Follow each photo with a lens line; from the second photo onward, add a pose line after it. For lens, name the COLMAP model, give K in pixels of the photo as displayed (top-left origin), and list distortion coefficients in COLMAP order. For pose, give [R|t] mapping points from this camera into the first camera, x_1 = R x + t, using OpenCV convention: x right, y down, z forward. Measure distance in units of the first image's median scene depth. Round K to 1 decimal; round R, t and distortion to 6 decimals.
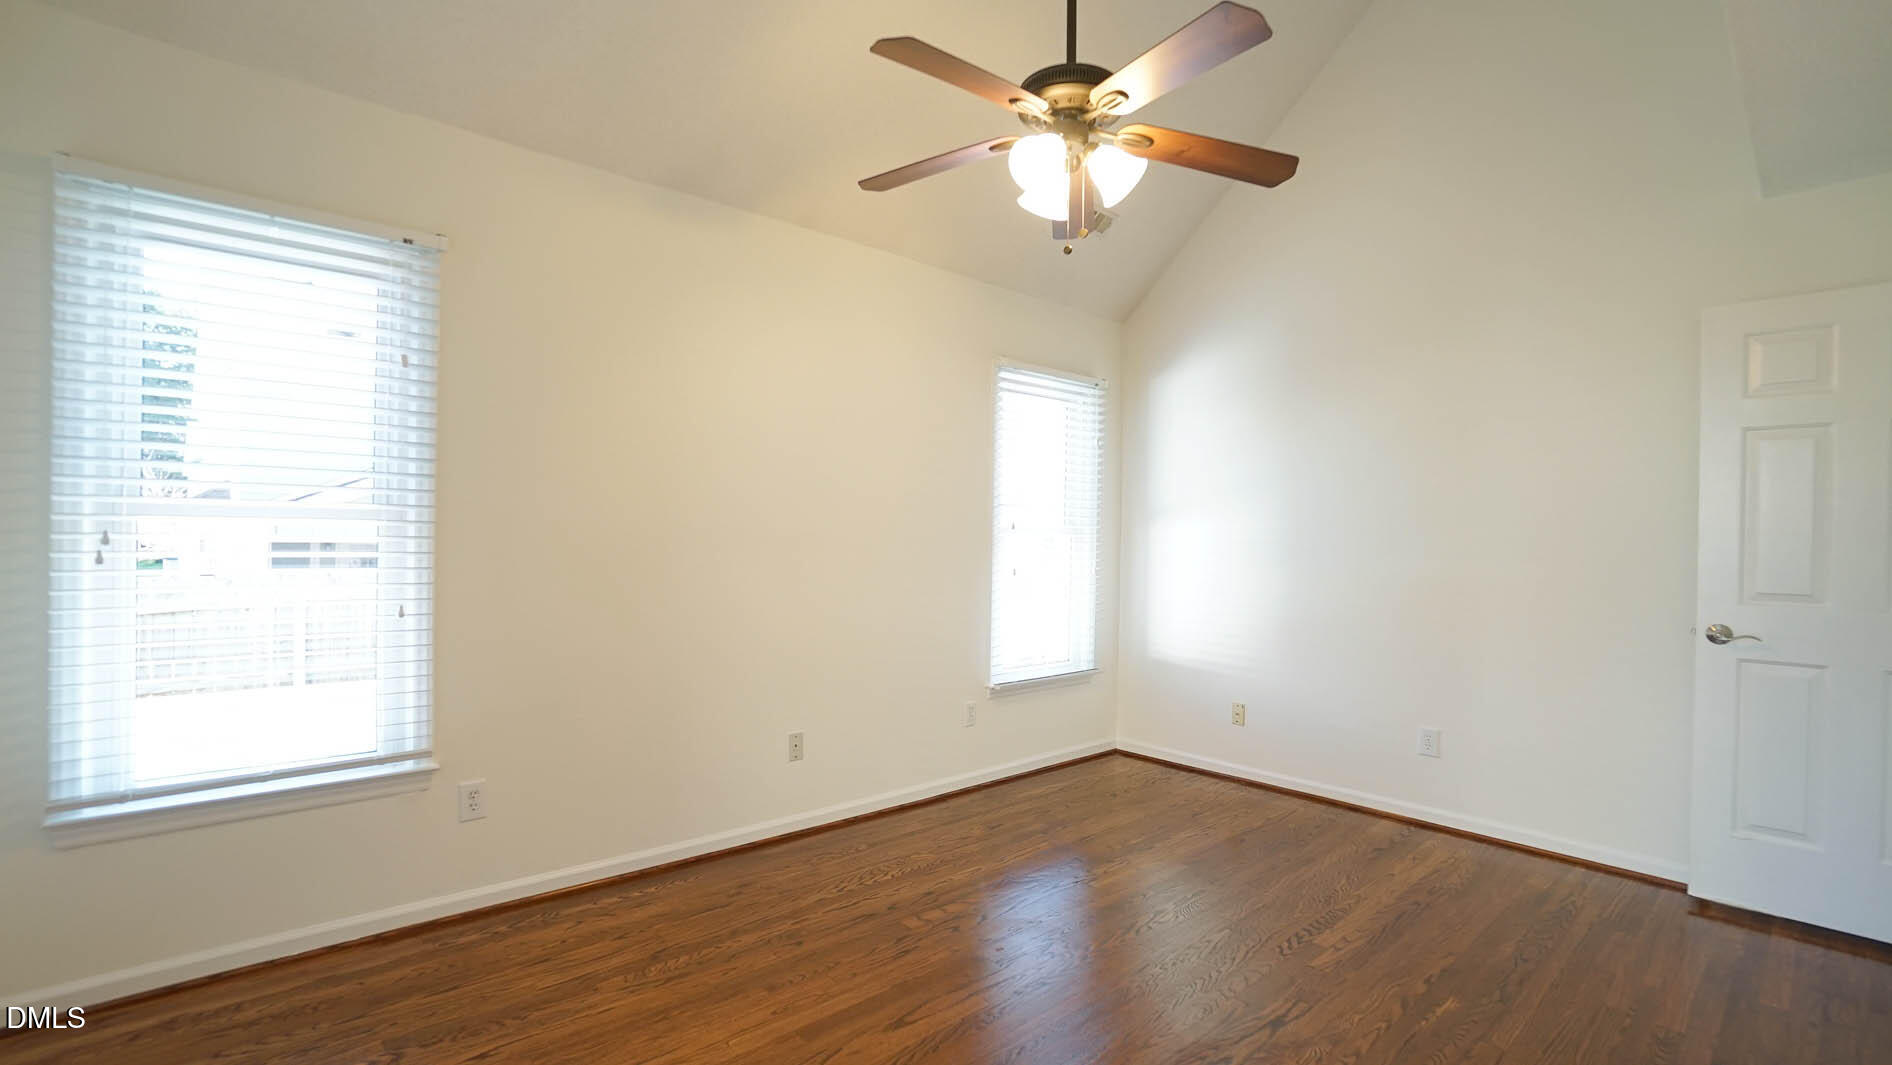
lens RADIAL K [[834.7, 0, 926.5], [0, 834.7, 533.3], [0, 0, 1]] dist [-0.059220, 0.019131]
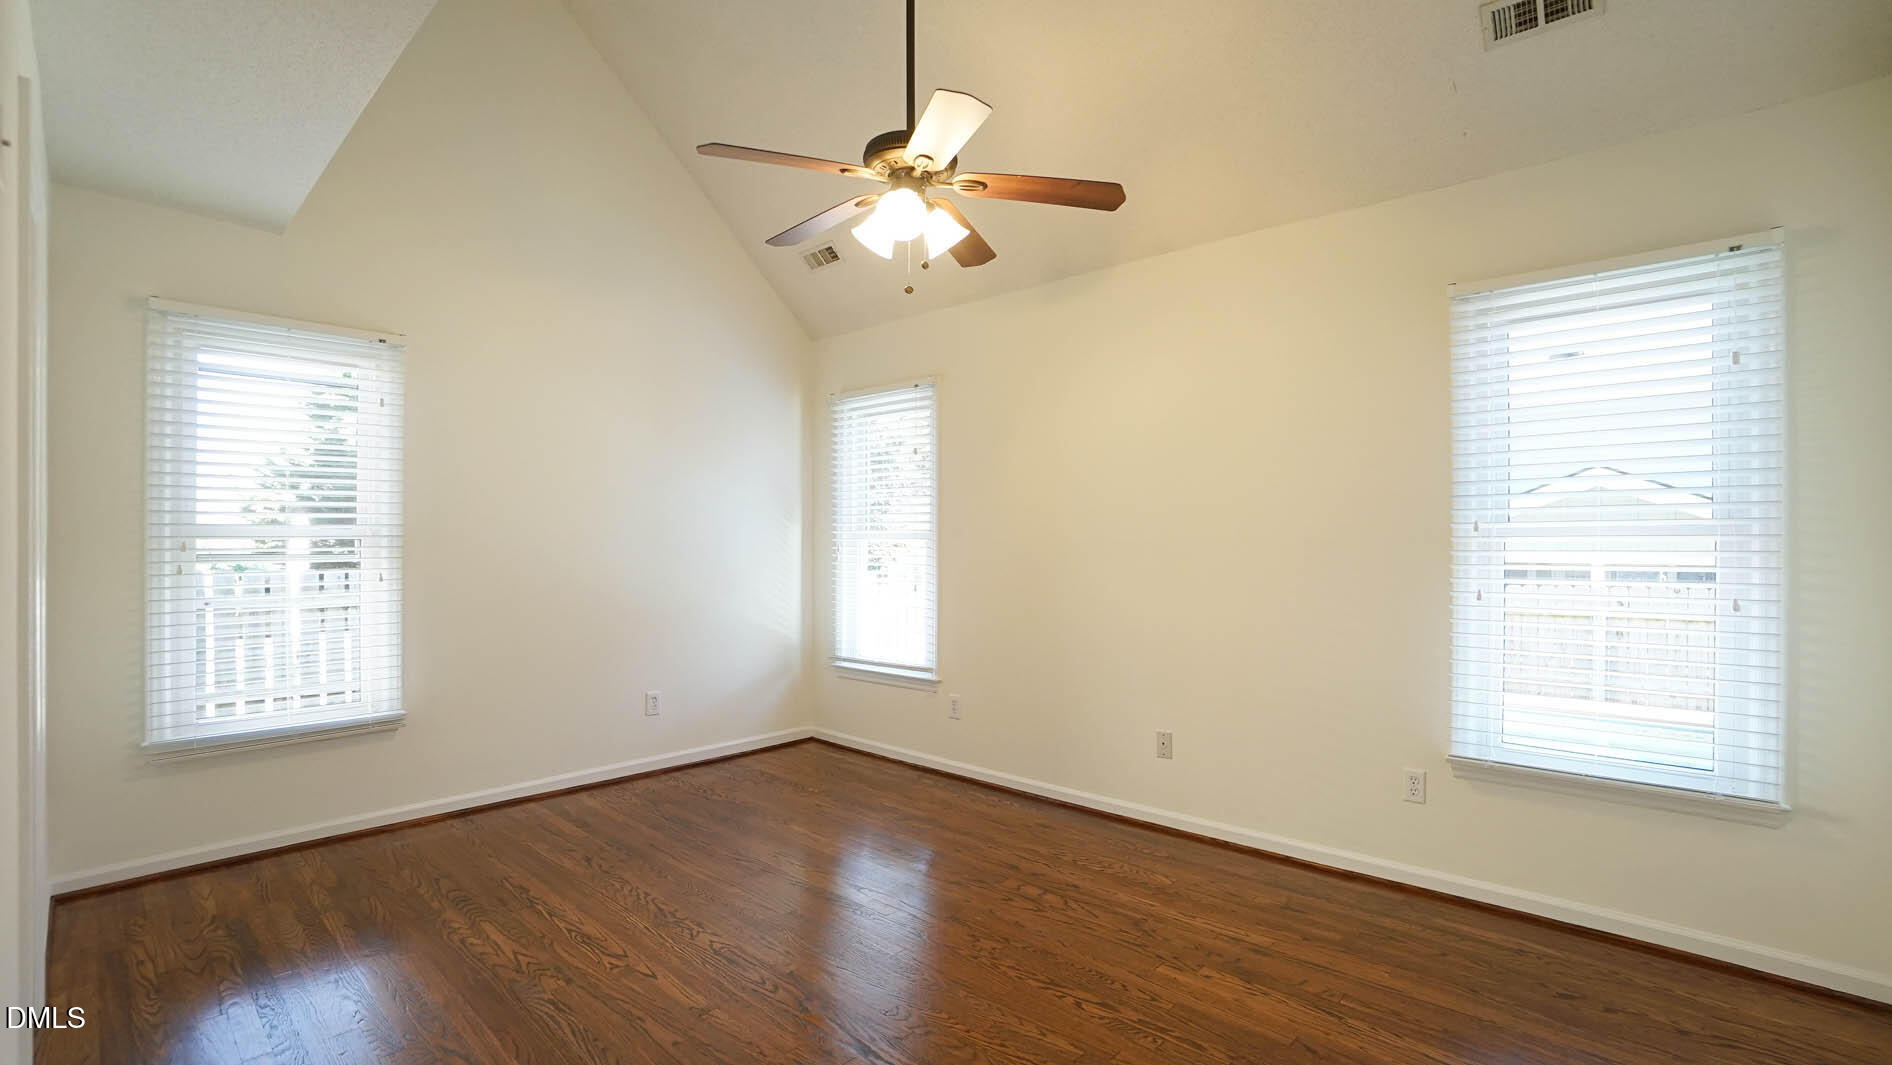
lens RADIAL K [[834.7, 0, 928.6], [0, 834.7, 517.6], [0, 0, 1]] dist [-0.059220, 0.019131]
pose [[0.100645, -0.041837, -0.994042, 0.920791], [0.005010, 0.999124, -0.041544, 0.011866], [0.994910, -0.000799, 0.100767, 0.632333]]
